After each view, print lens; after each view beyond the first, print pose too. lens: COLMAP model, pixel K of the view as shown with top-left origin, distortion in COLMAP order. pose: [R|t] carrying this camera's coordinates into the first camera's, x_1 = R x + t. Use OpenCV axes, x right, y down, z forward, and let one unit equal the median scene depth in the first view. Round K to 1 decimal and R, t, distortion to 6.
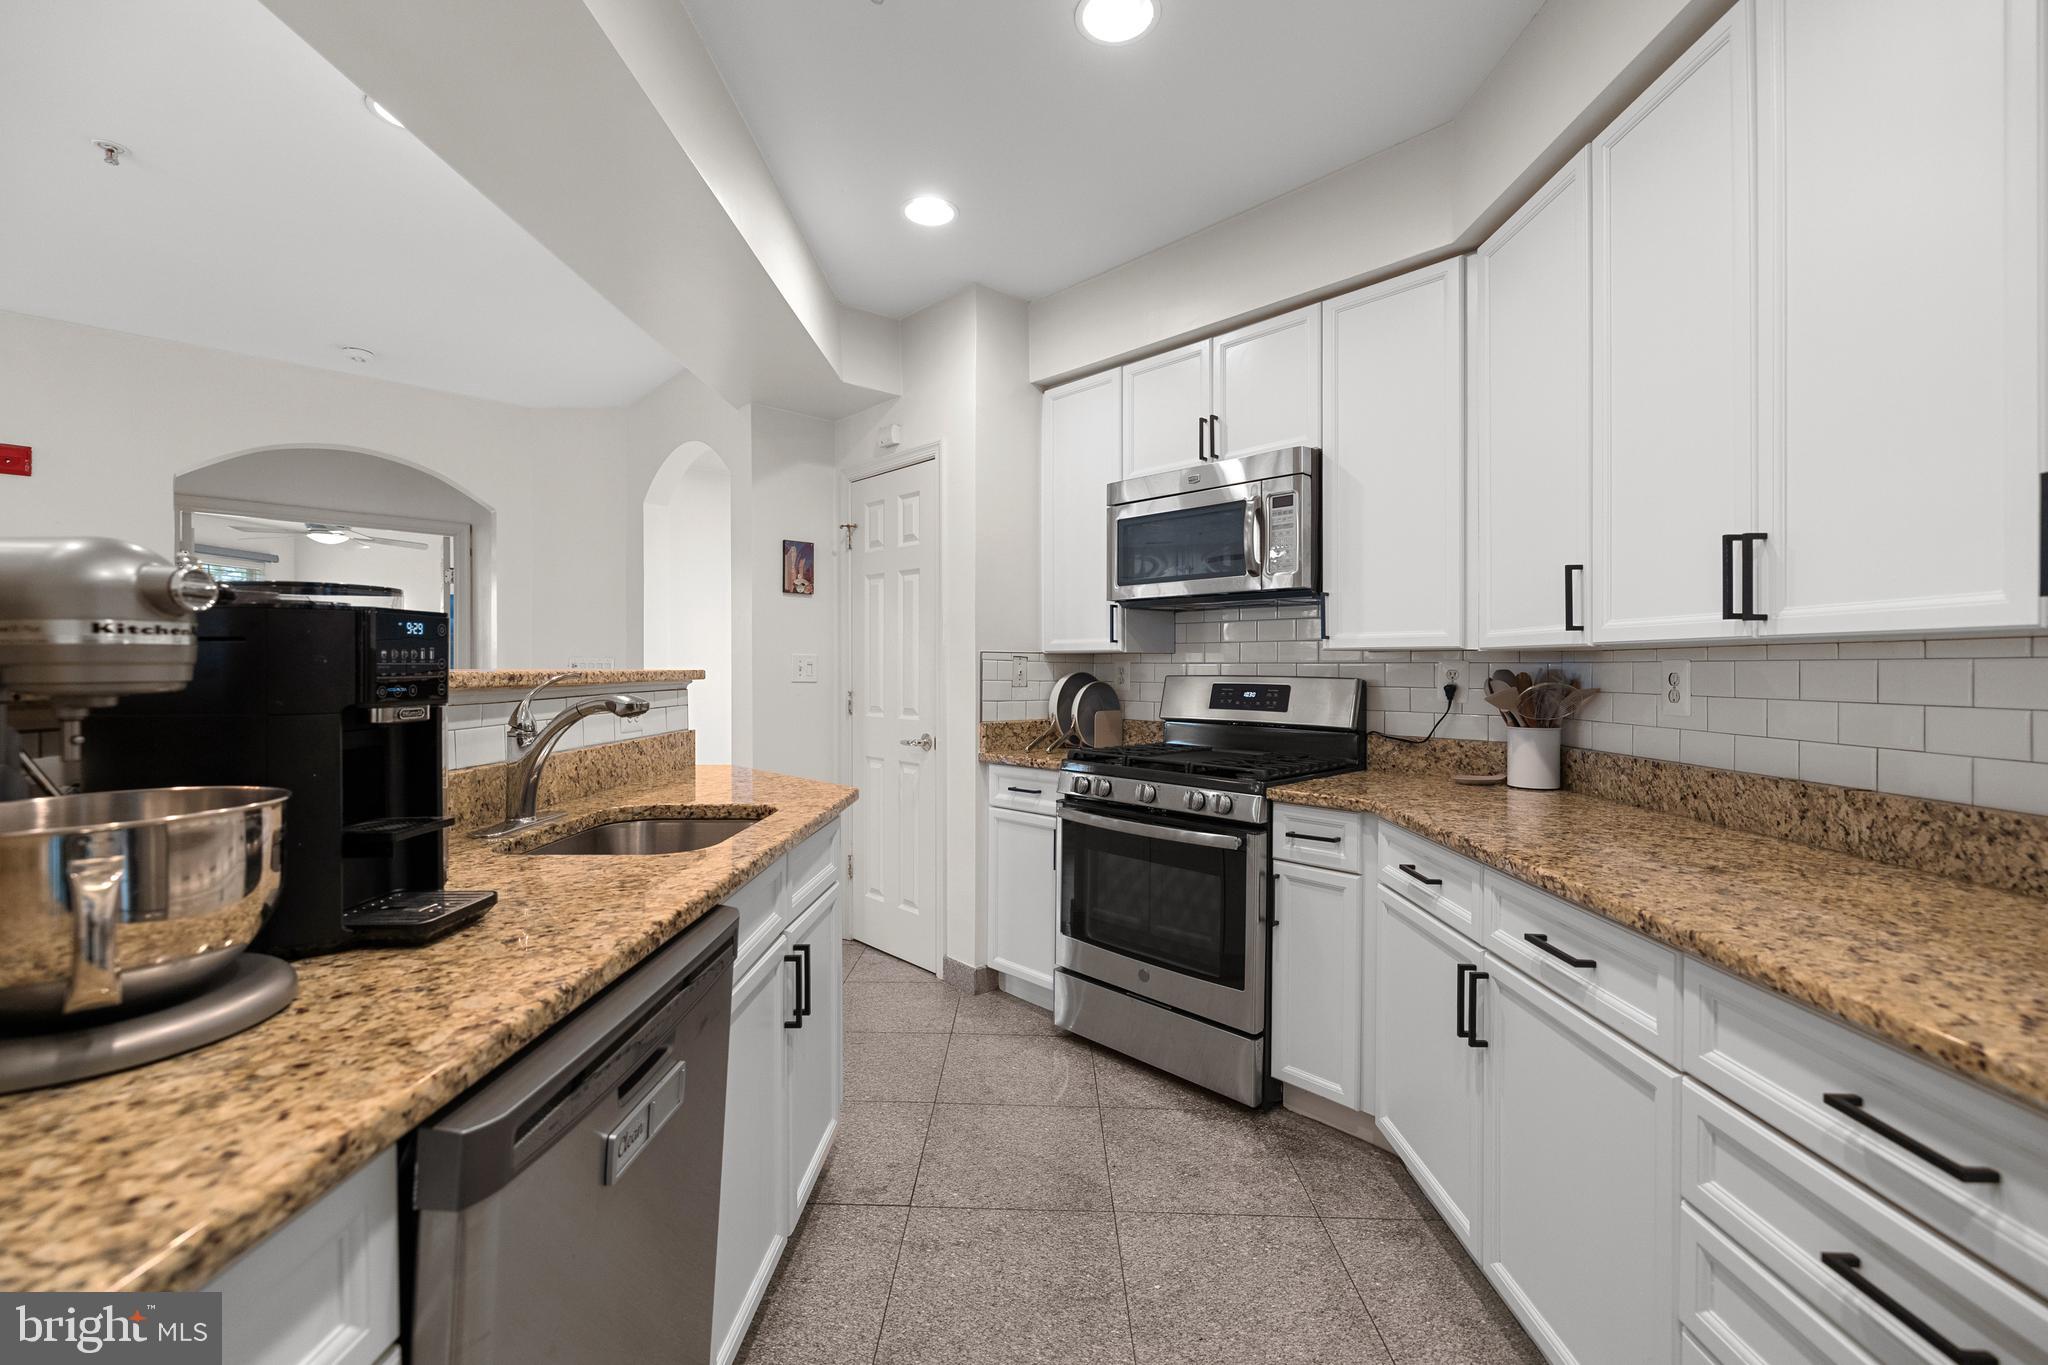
lens RADIAL K [[865.7, 0, 1022.4], [0, 865.7, 671.4], [0, 0, 1]] dist [-0.000535, 0.000067]
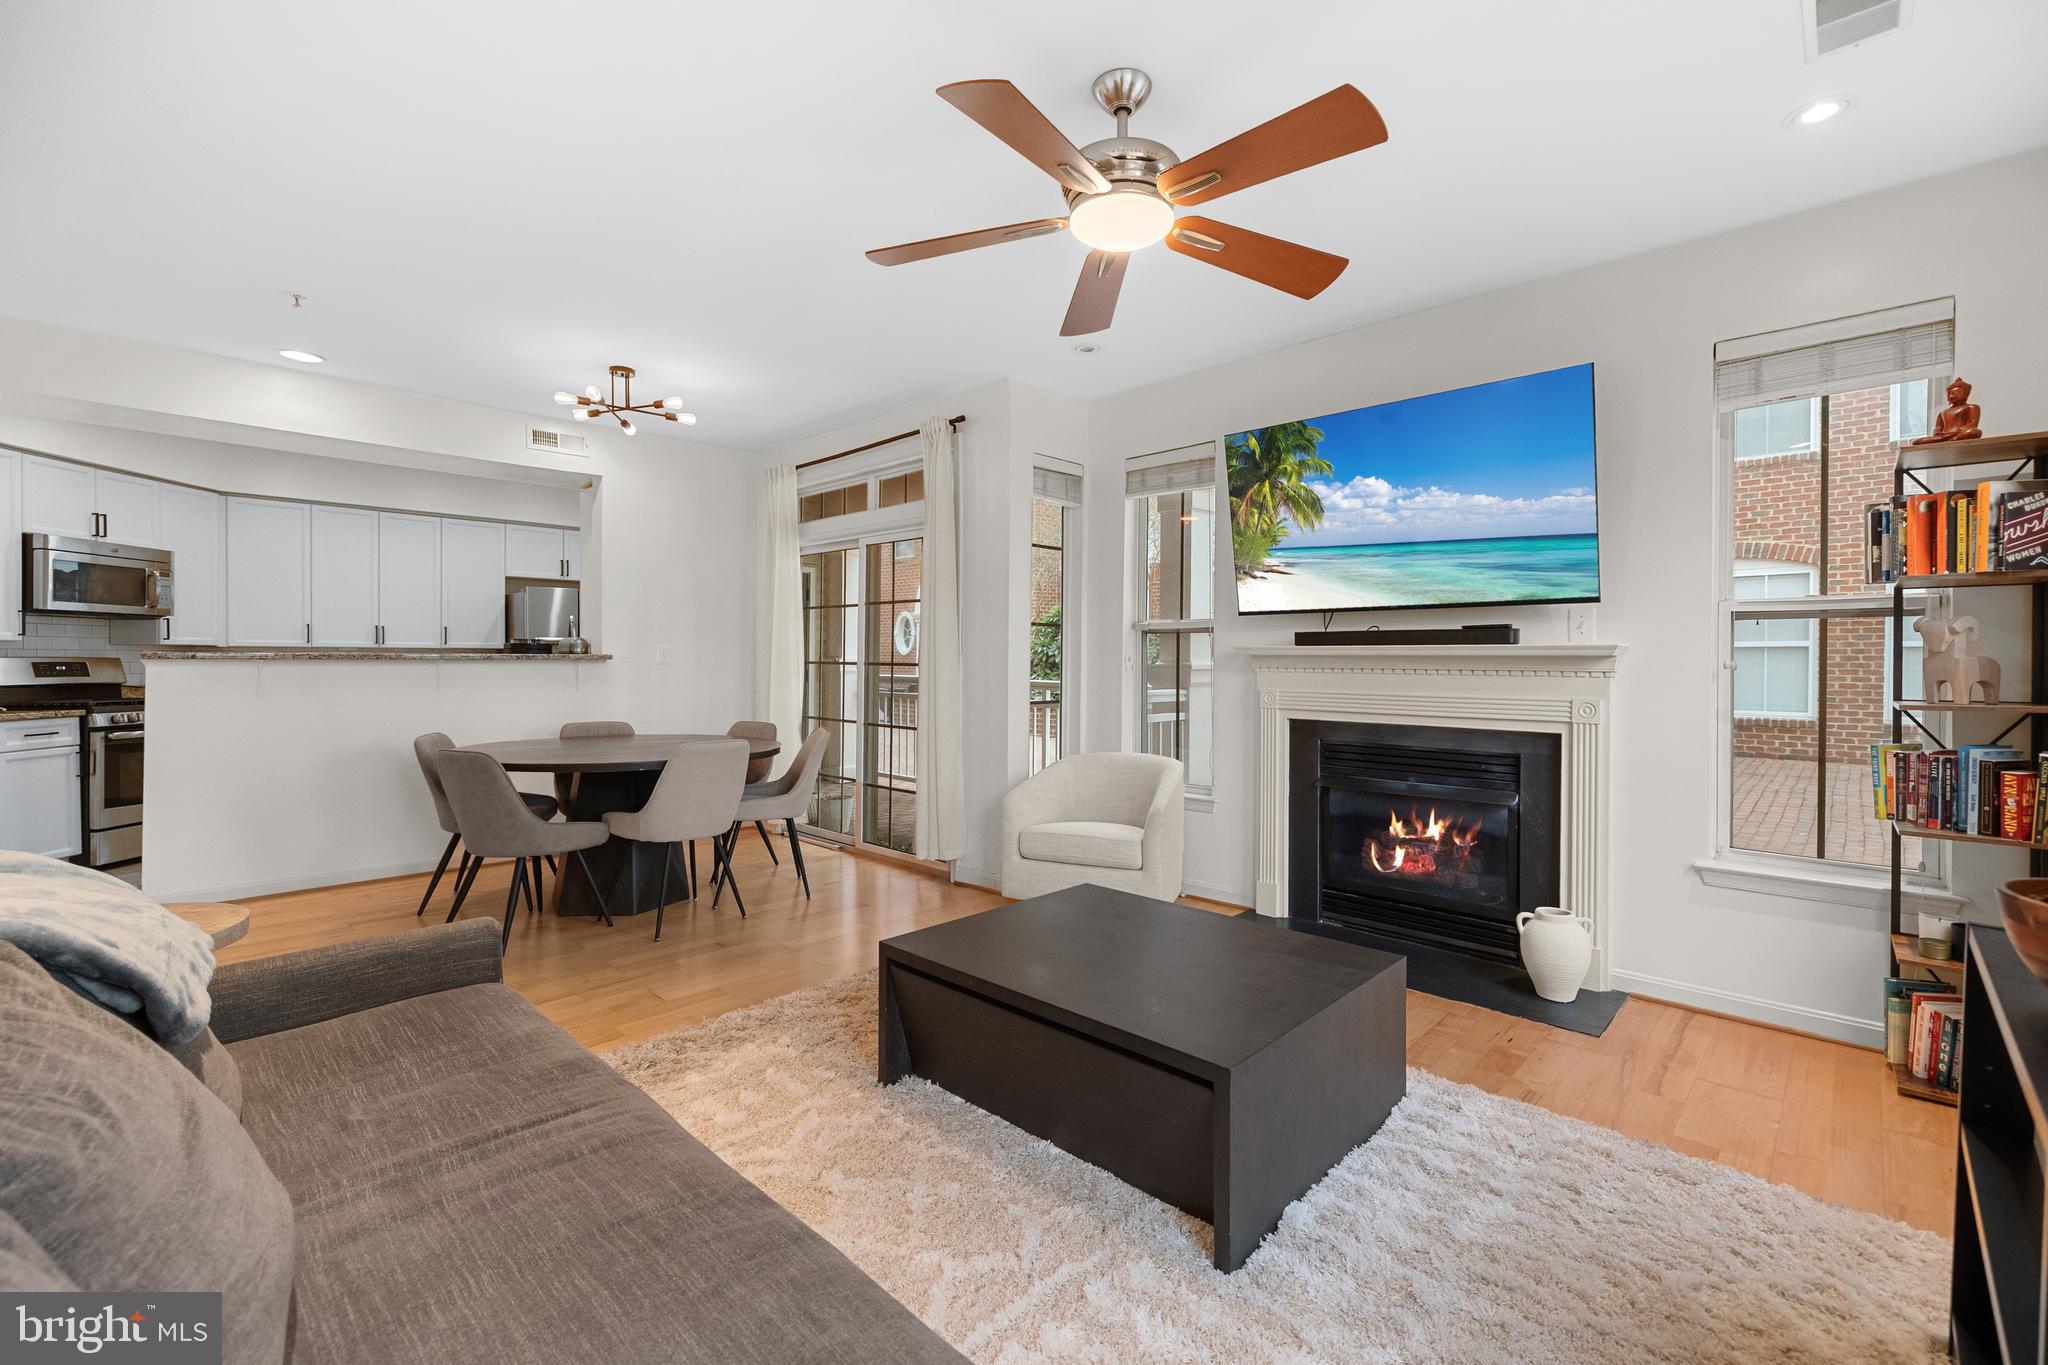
lens RADIAL K [[865.7, 0, 1030.2], [0, 865.7, 665.9], [0, 0, 1]] dist [-0.000535, 0.000067]
pose [[-0.740374, -0.007346, 0.672155, -2.966190], [0.001245, 0.999924, 0.012298, 0.004500], [-0.672194, 0.009942, -0.740309, 1.255373]]
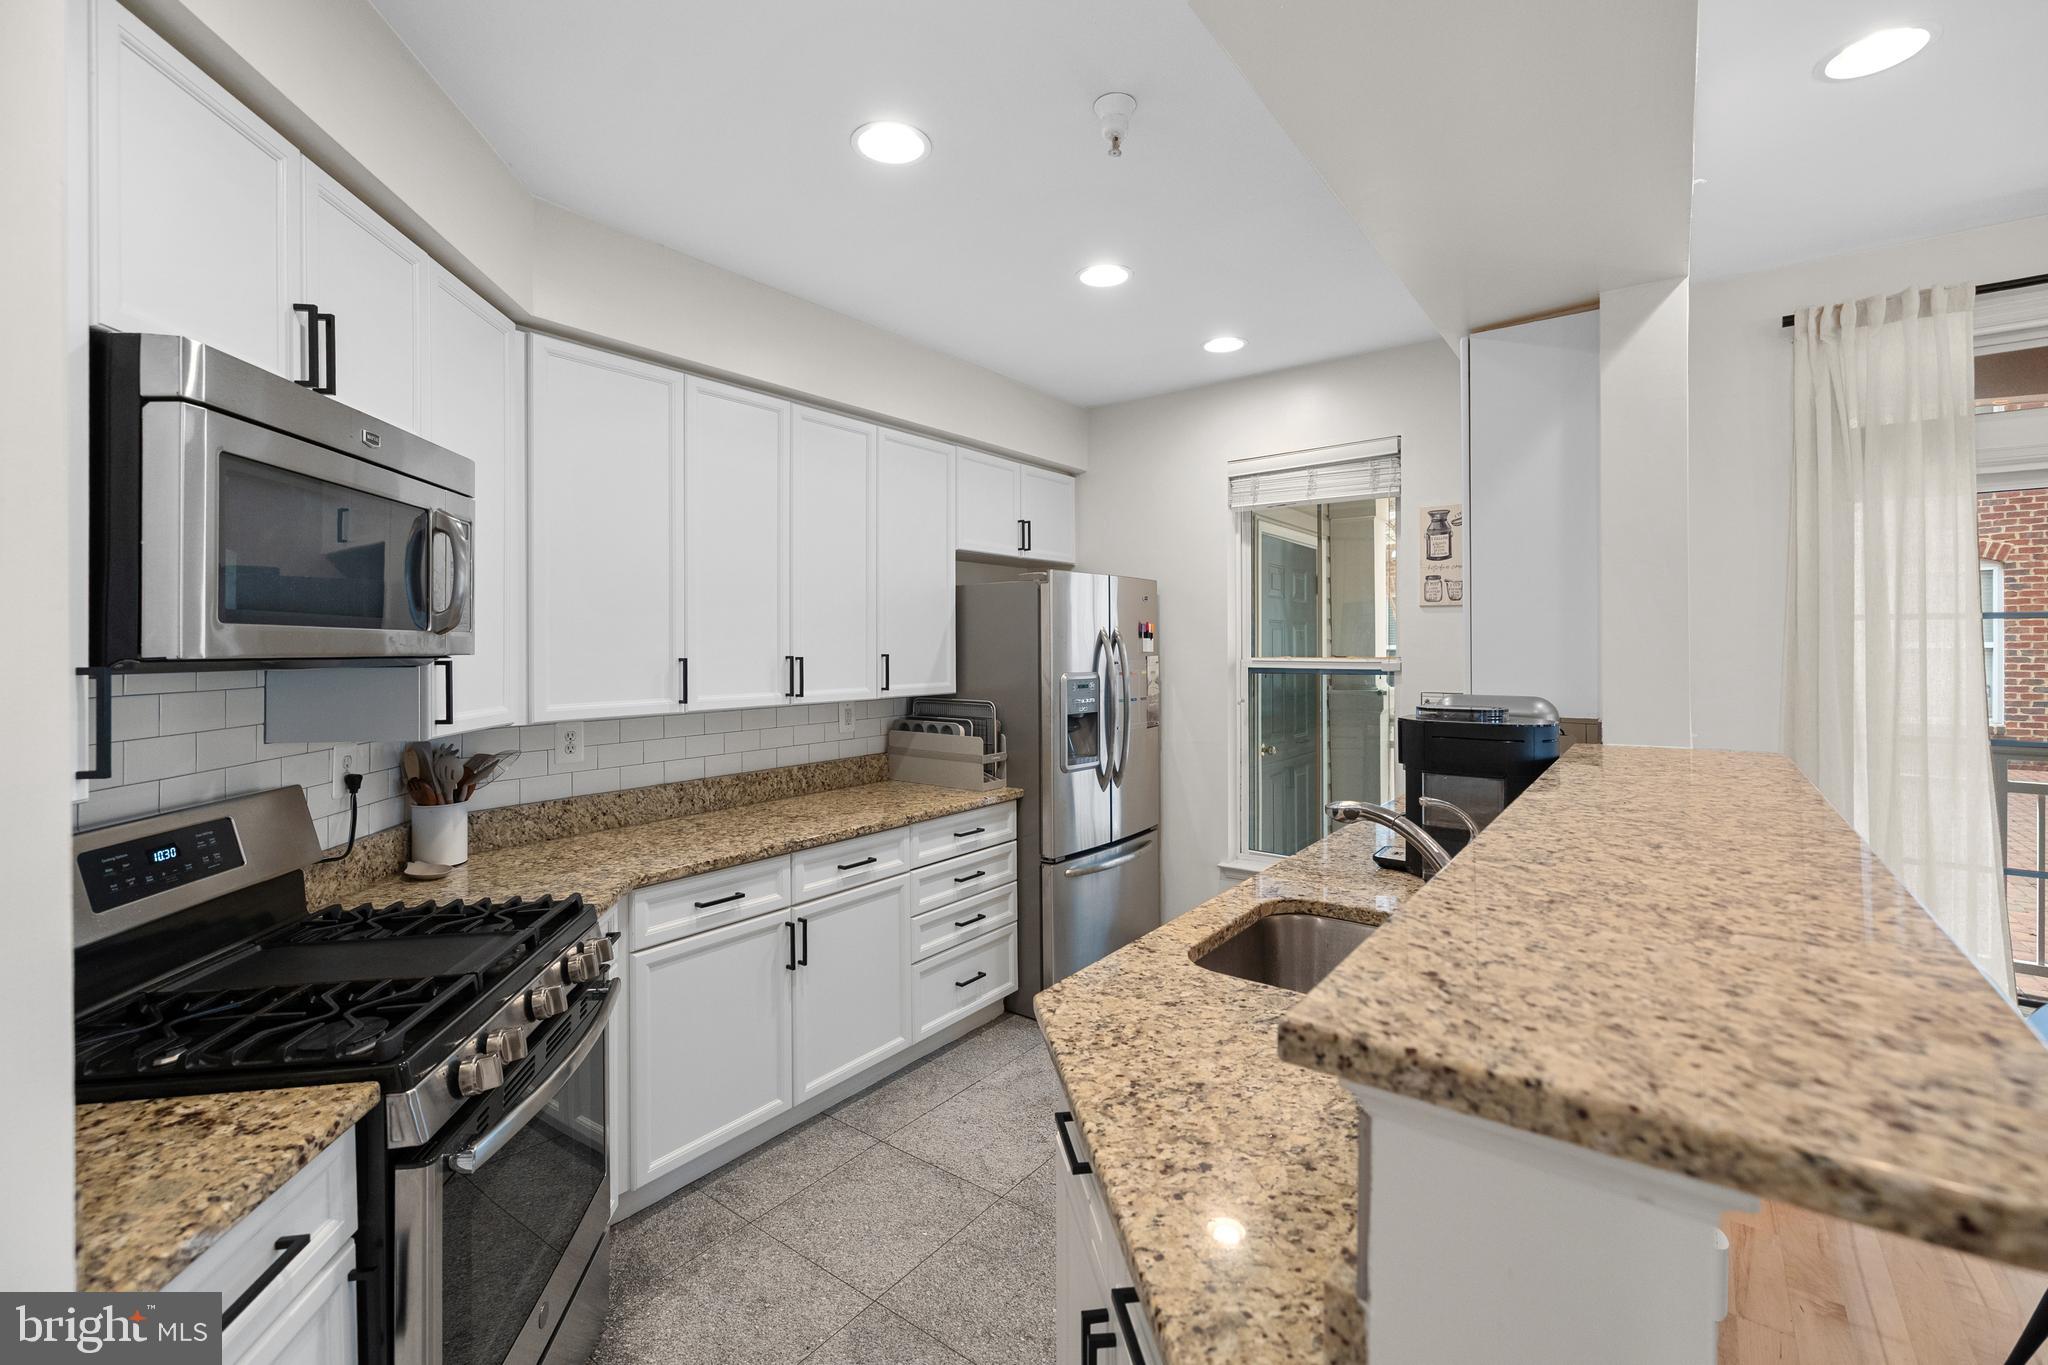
lens RADIAL K [[865.7, 0, 1005.4], [0, 865.7, 639.1], [0, 0, 1]] dist [-0.000535, 0.000067]
pose [[-0.799449, 0.009205, 0.600663, -0.514028], [0.008879, 0.999954, -0.003506, -0.112075], [-0.600668, 0.002530, -0.799494, 1.417275]]
